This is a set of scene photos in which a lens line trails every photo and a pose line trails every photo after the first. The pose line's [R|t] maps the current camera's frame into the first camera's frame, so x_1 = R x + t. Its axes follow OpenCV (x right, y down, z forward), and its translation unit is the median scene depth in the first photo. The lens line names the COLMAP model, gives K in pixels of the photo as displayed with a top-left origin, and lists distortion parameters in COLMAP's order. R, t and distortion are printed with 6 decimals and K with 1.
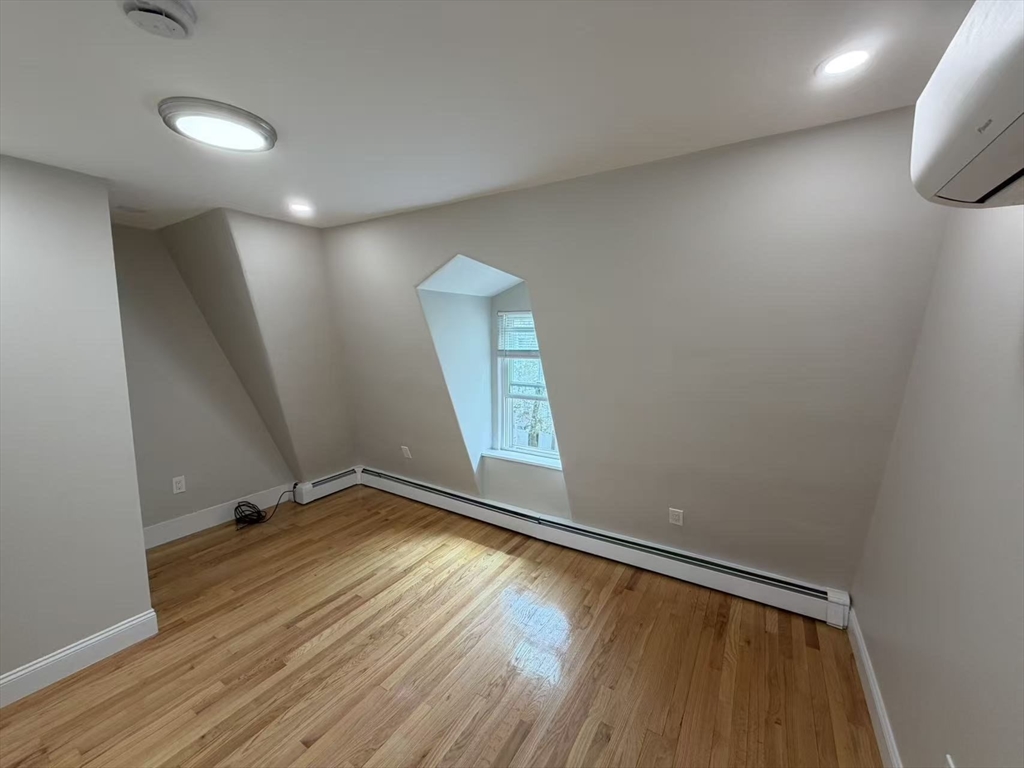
lens RADIAL K [[407.9, 0, 507.7], [0, 407.9, 382.7], [0, 0, 1]] dist [0.000827, -0.000169]
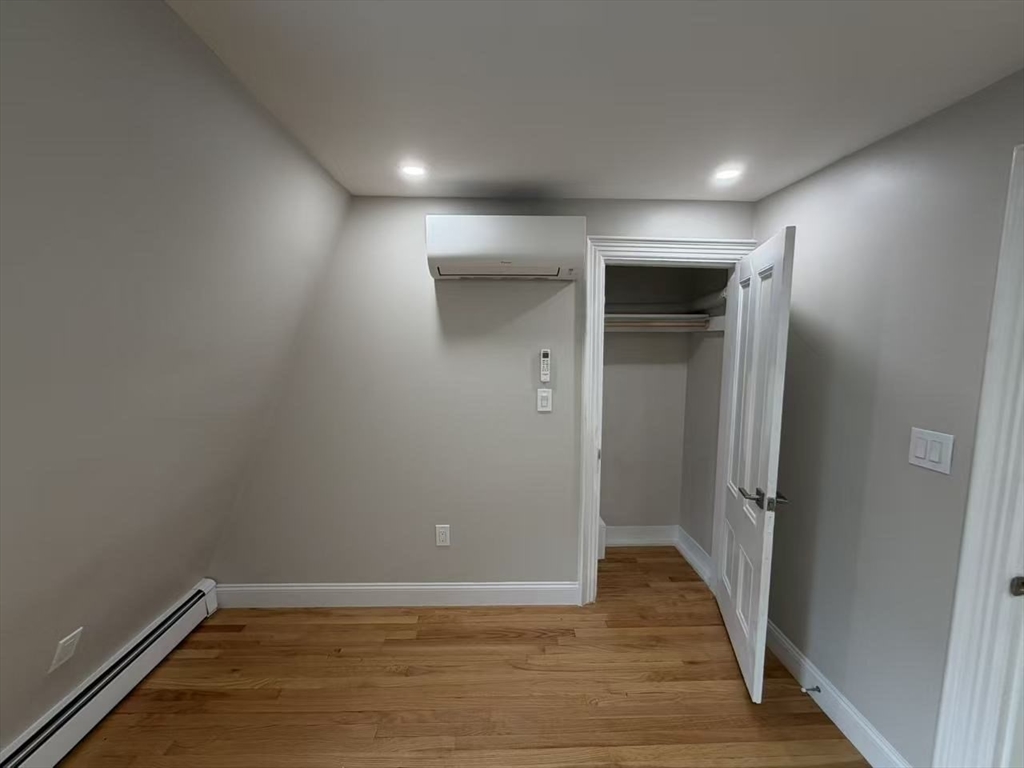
lens RADIAL K [[407.9, 0, 507.7], [0, 407.9, 382.7], [0, 0, 1]] dist [0.000827, -0.000169]
pose [[-0.561379, -0.094910, 0.822099, -0.430646], [0.091586, 0.980174, 0.175700, -0.092328], [-0.822476, 0.173927, -0.541556, 0.873584]]
